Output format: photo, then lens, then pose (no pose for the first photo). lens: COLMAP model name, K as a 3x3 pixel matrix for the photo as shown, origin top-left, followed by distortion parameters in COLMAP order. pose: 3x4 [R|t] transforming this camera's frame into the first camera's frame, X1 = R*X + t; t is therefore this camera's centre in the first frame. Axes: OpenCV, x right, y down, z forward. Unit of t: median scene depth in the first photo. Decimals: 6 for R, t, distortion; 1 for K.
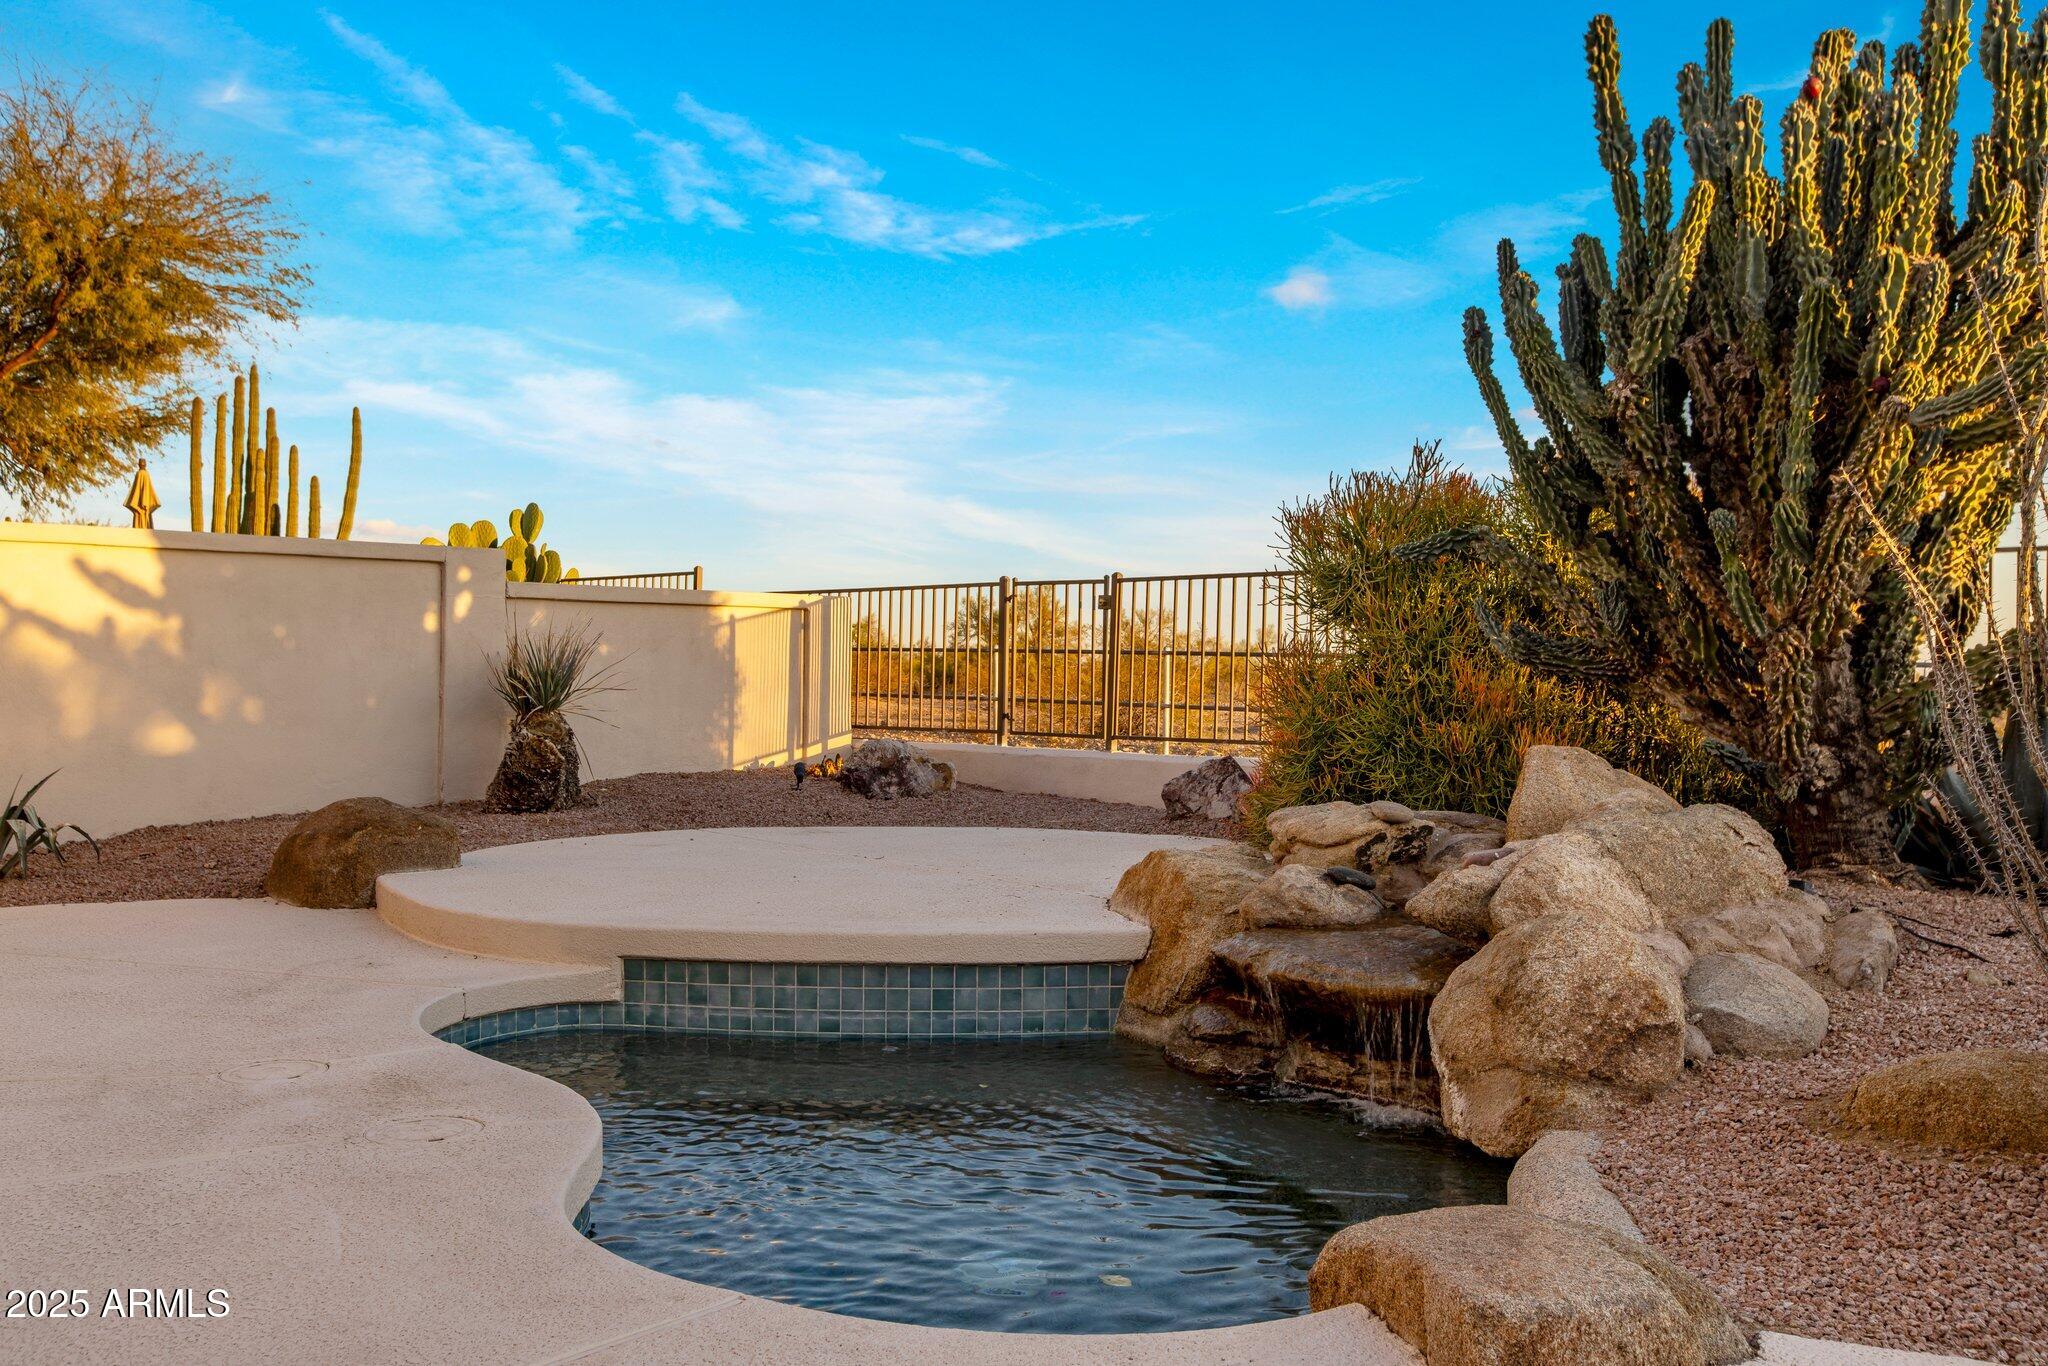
lens RADIAL K [[1901.9, 0, 1024.8], [0, 1901.9, 682.3], [0, 0, 1]] dist [0.008135, 0.000000]
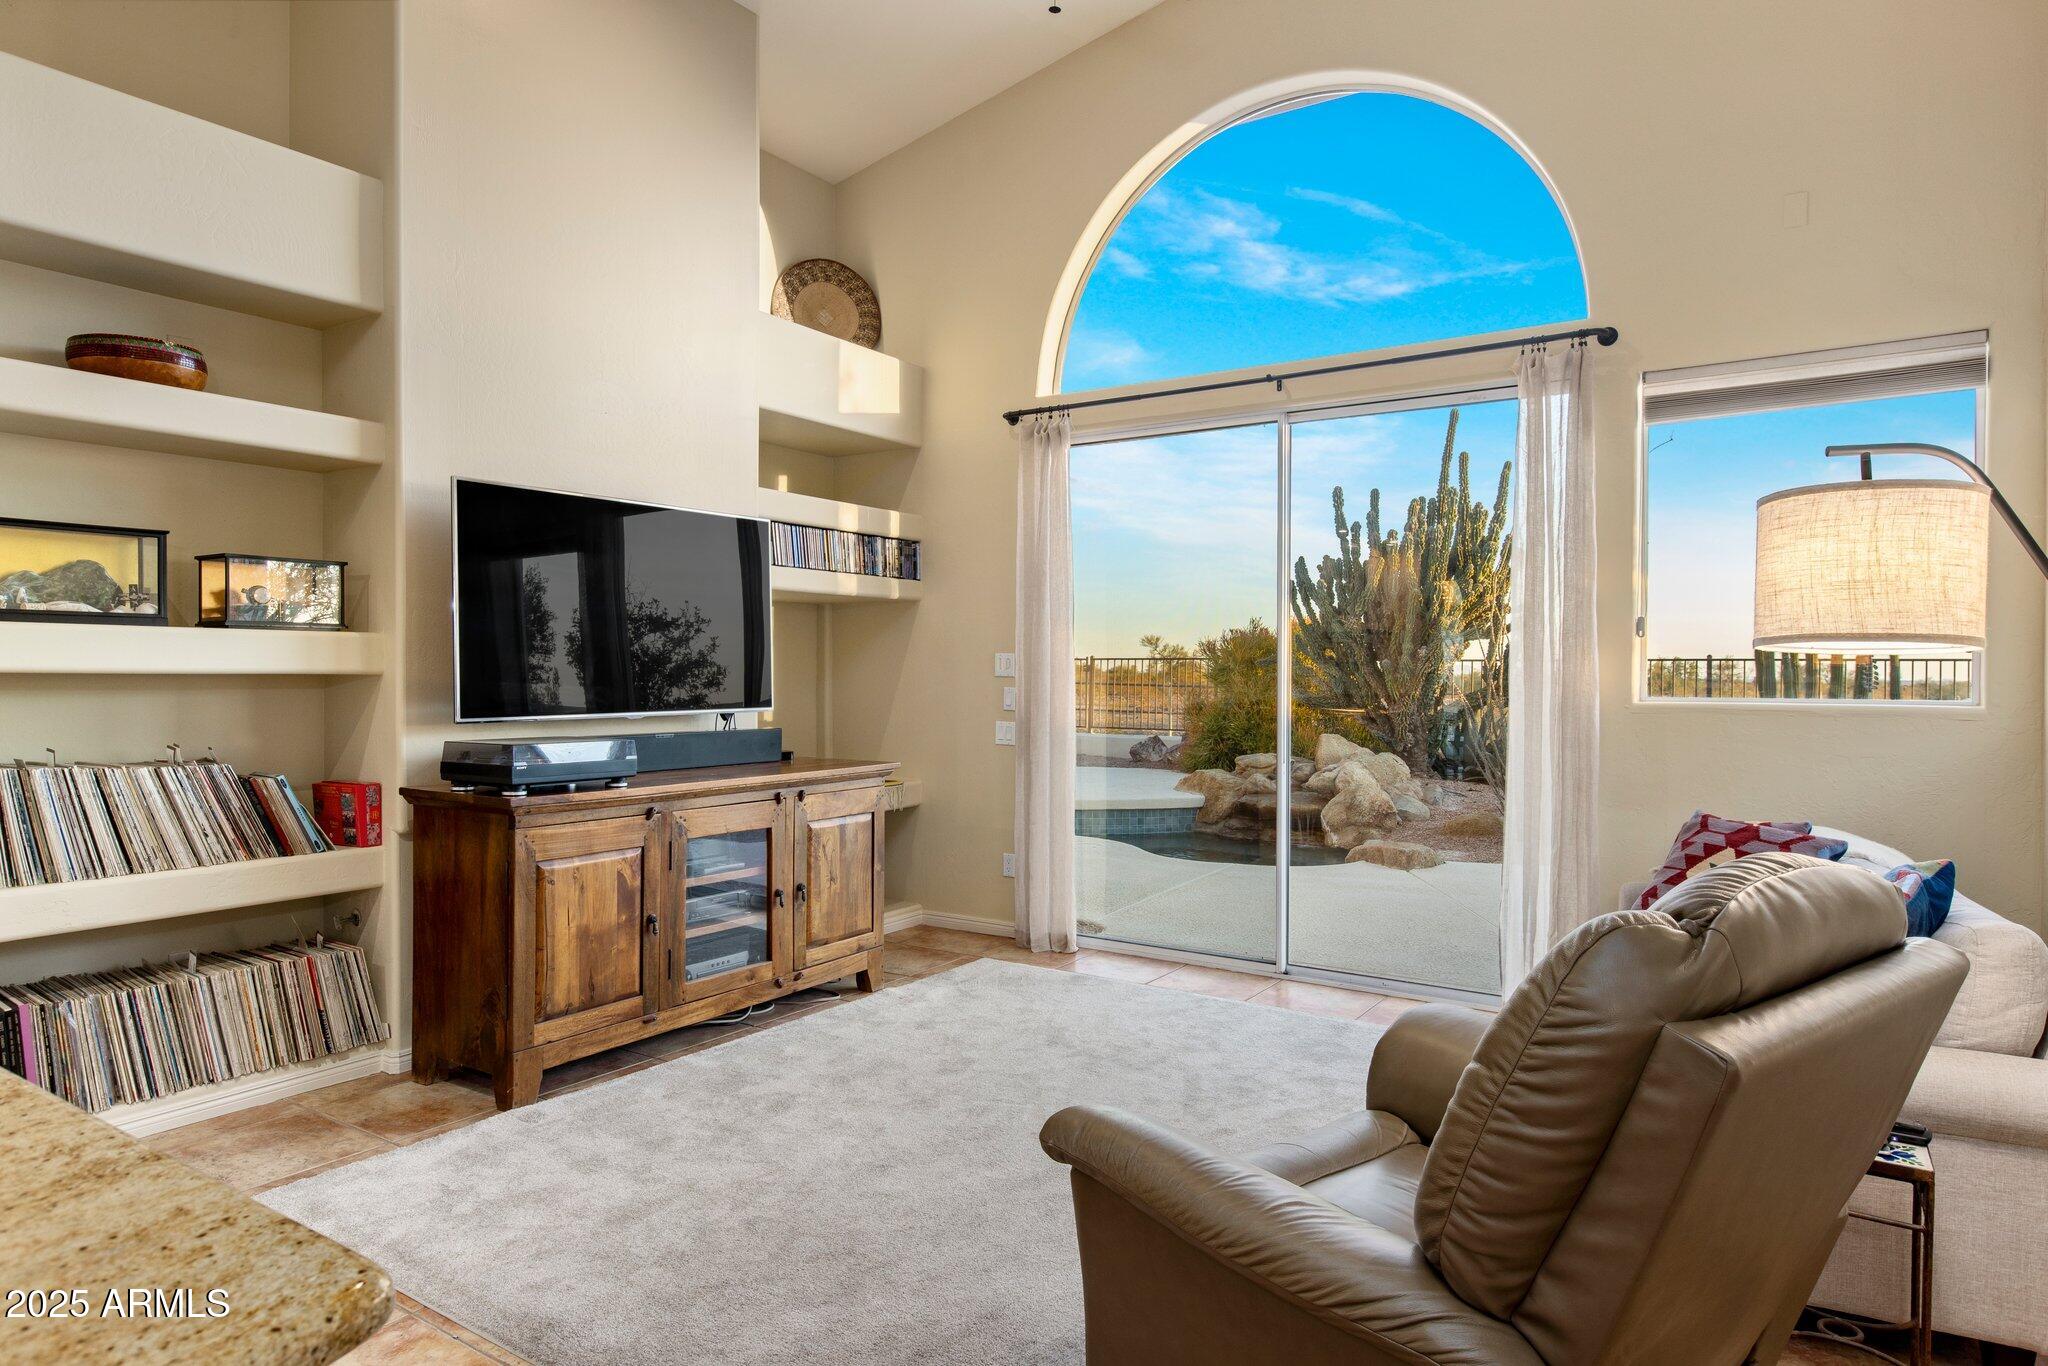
lens RADIAL K [[1252.1, 0, 1022.5], [0, 1252.1, 683.8], [0, 0, 1]] dist [-0.000493, -0.000020]
pose [[0.984503, -0.003223, 0.175340, -0.593959], [0.002287, 0.999982, 0.005540, -0.063570], [-0.175355, -0.005053, 0.984492, -0.944109]]
